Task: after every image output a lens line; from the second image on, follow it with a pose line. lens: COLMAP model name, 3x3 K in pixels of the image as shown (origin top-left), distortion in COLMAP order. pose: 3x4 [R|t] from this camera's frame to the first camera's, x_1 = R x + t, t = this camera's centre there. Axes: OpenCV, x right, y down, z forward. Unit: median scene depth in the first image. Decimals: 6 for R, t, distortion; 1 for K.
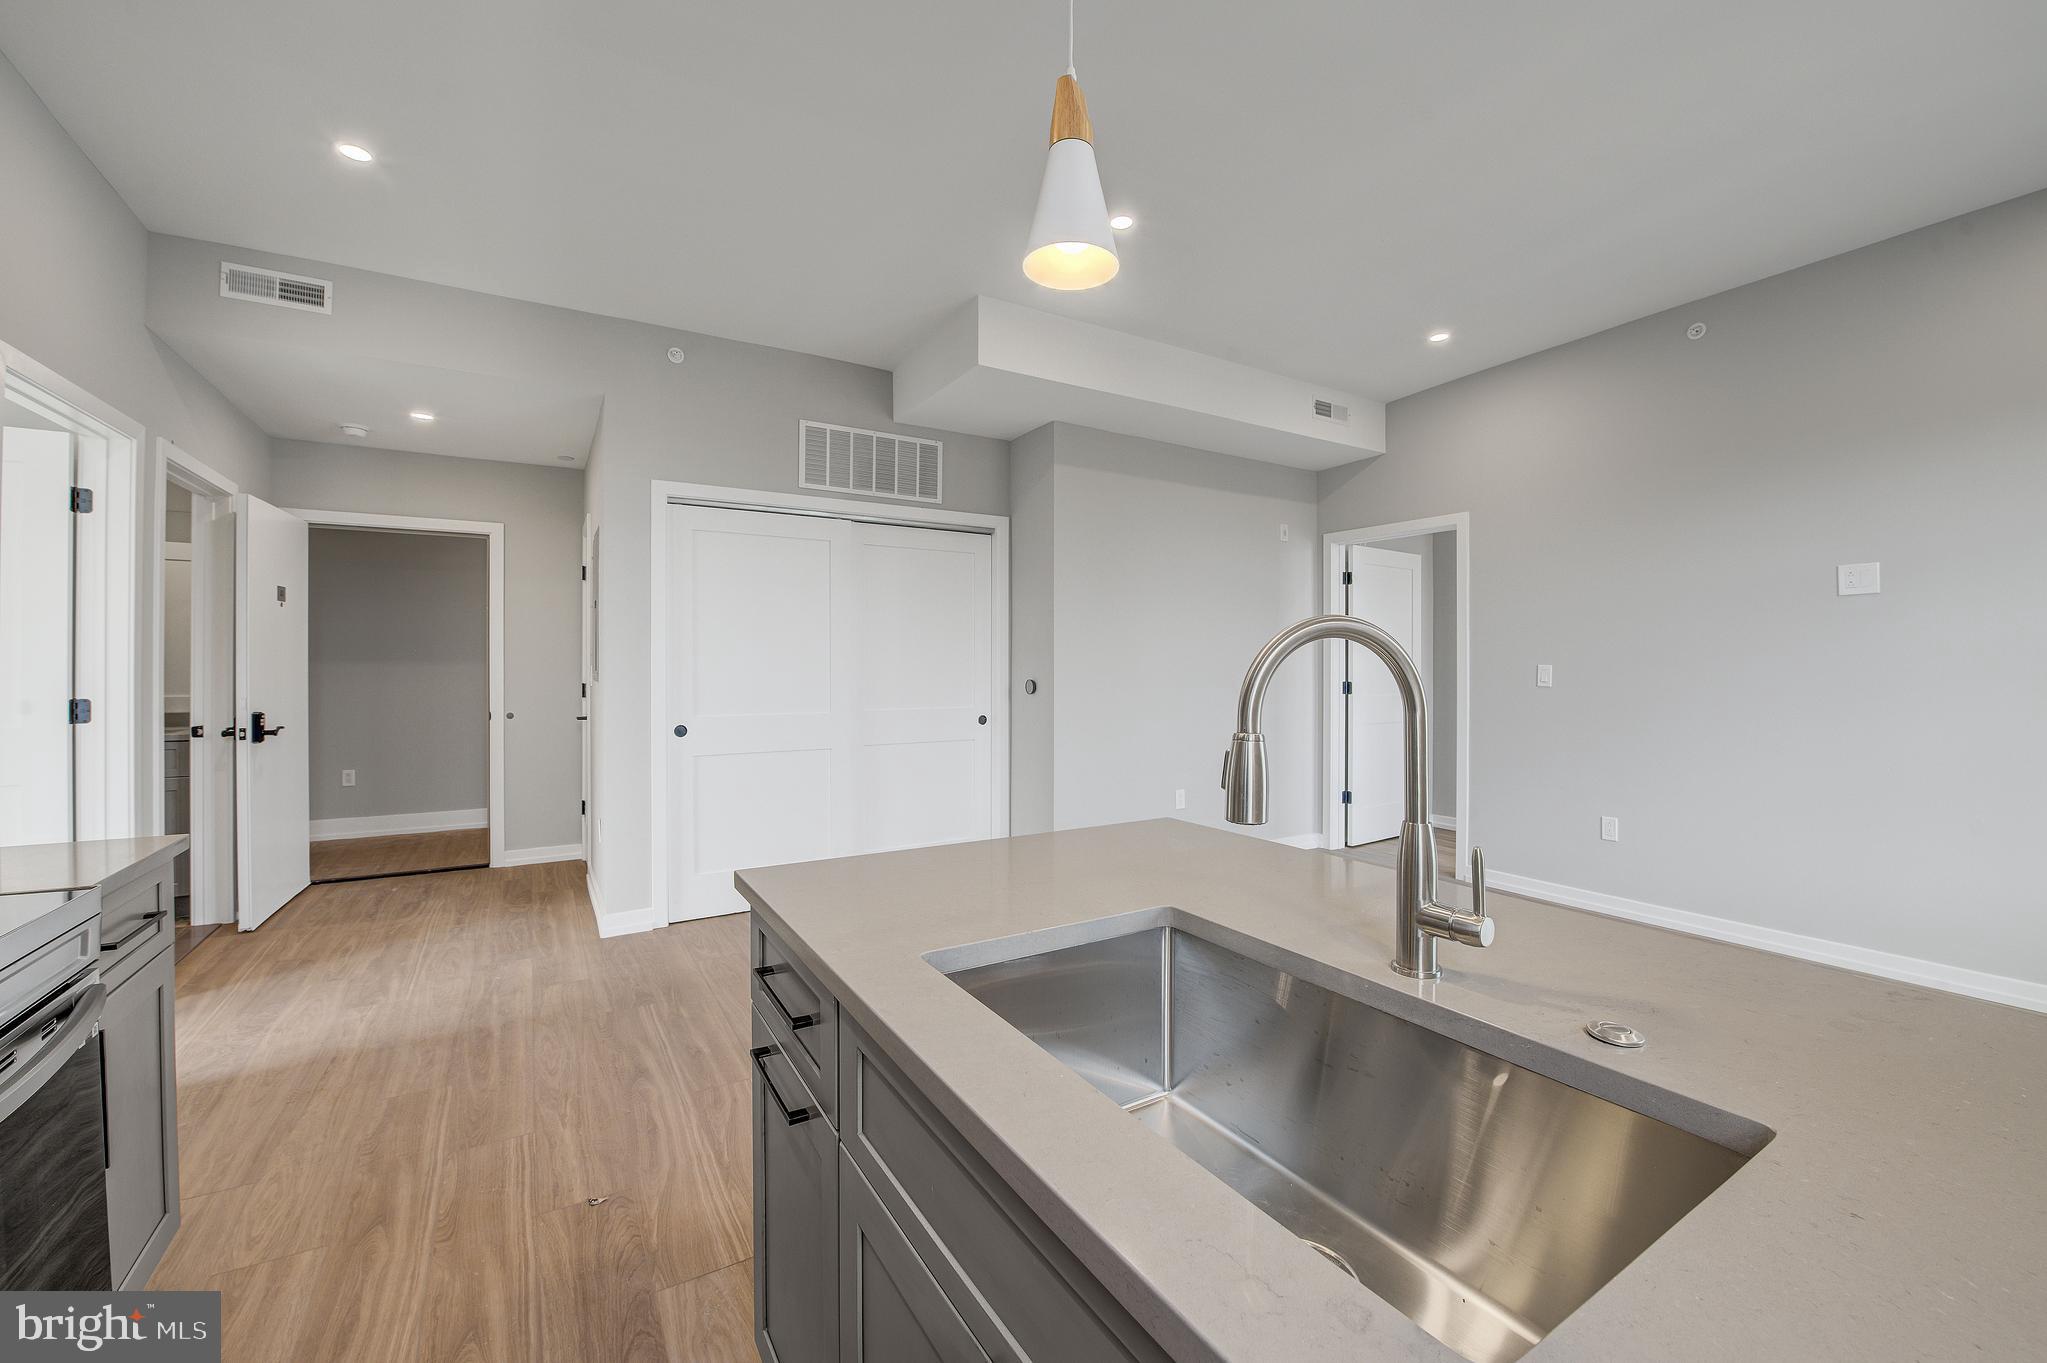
lens RADIAL K [[826.1, 0, 1023.5], [0, 826.1, 681.5], [0, 0, 1]] dist [-0.023650, -0.000098]
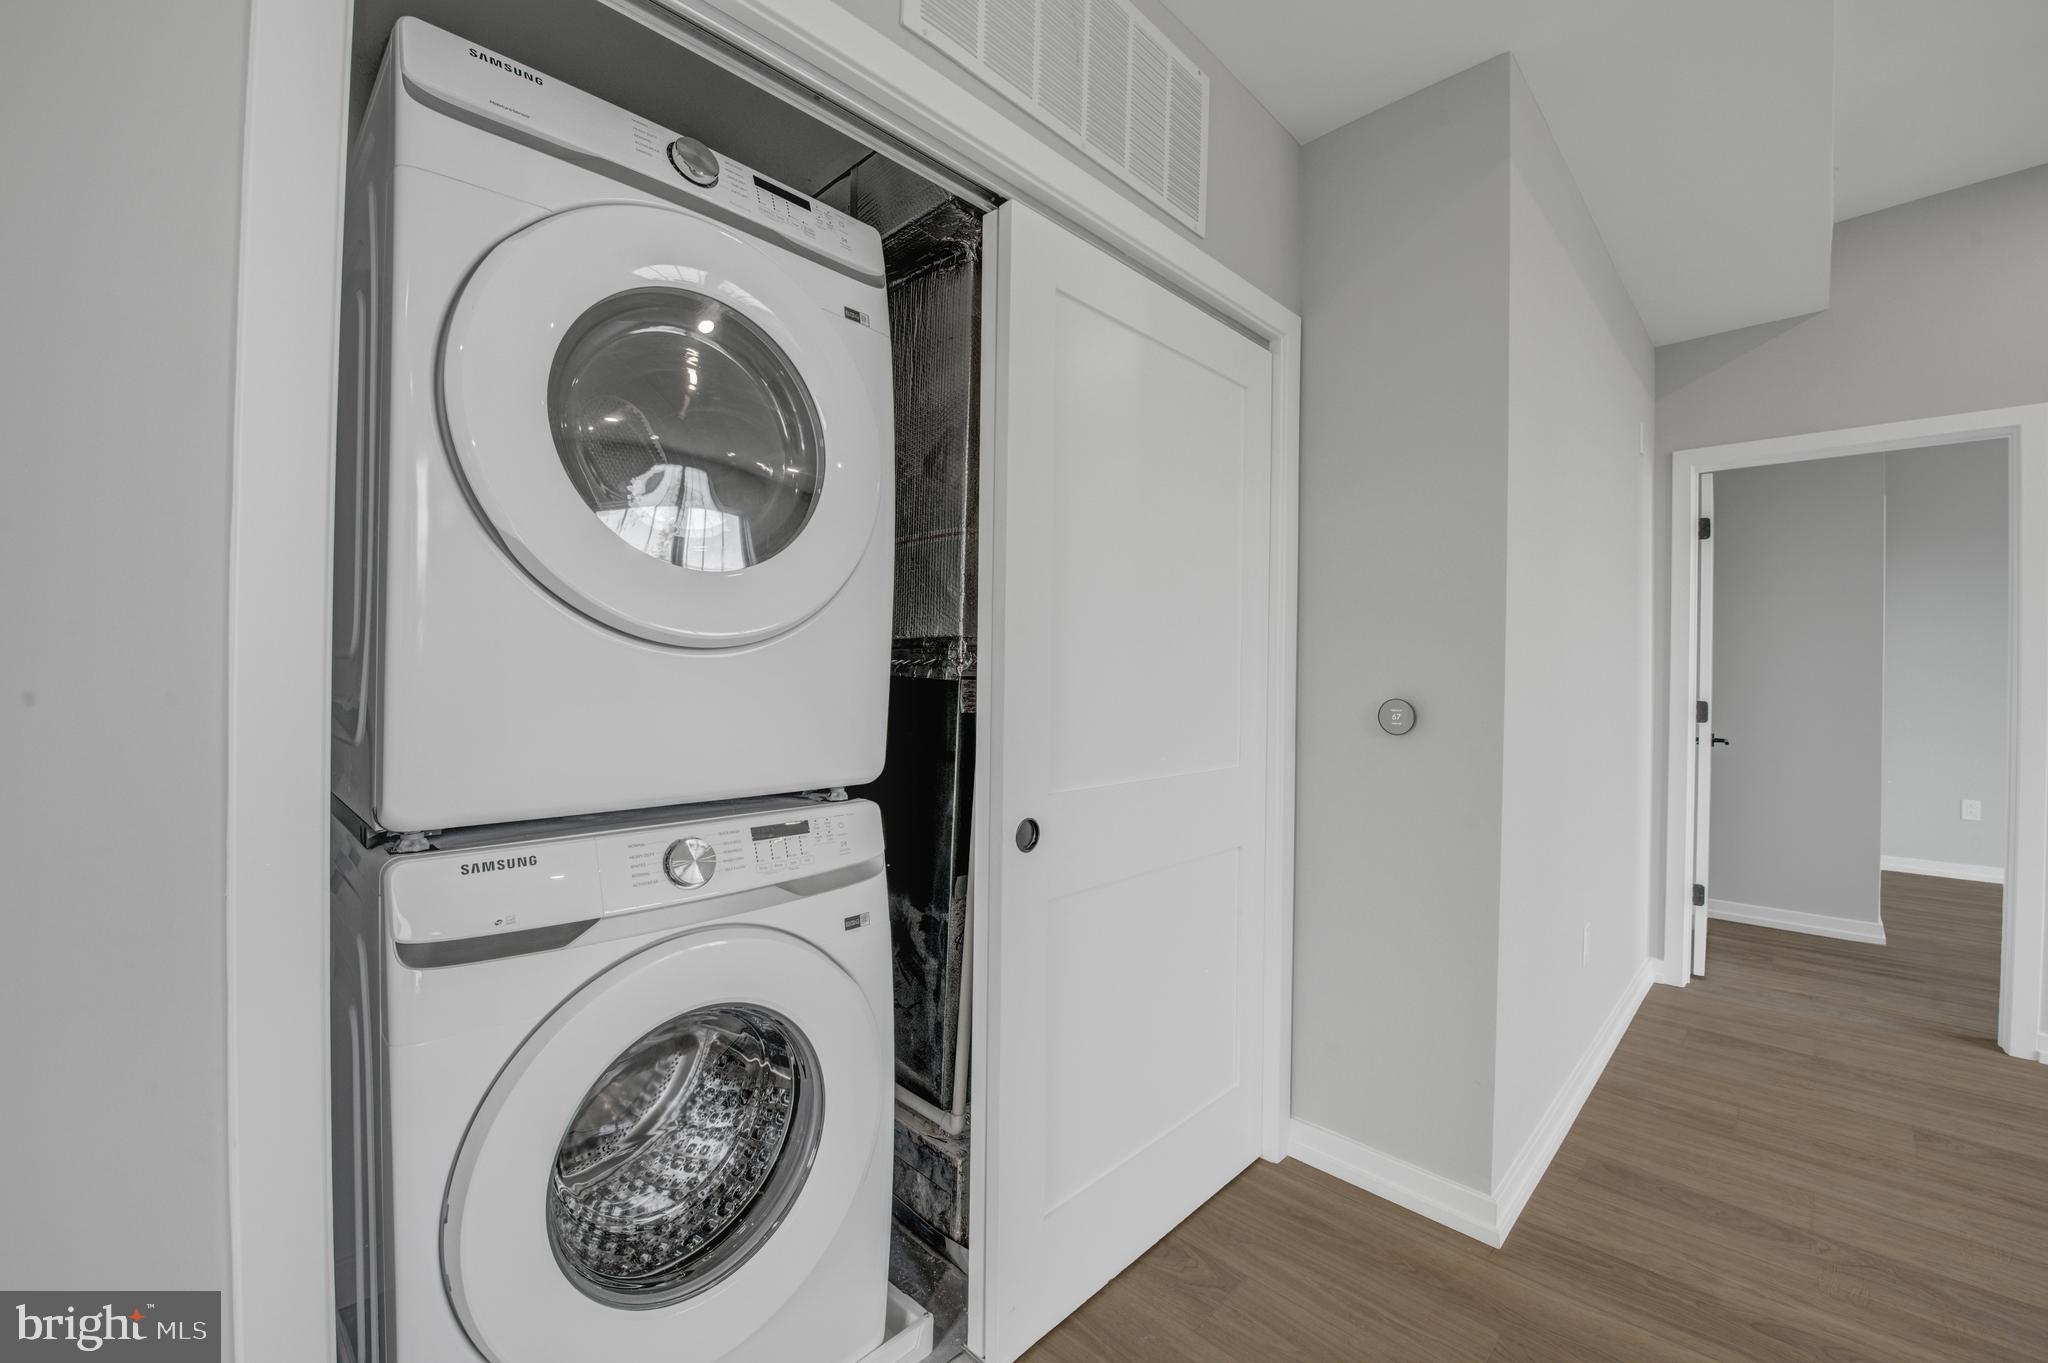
lens RADIAL K [[826.5, 0, 1024.0], [0, 826.5, 681.5], [0, 0, 1]] dist [-0.023650, -0.000098]
pose [[0.969286, 0.009638, 0.245746, -0.270064], [-0.008849, 0.999952, -0.004315, -0.007642], [-0.245775, 0.002008, 0.969325, 0.646487]]
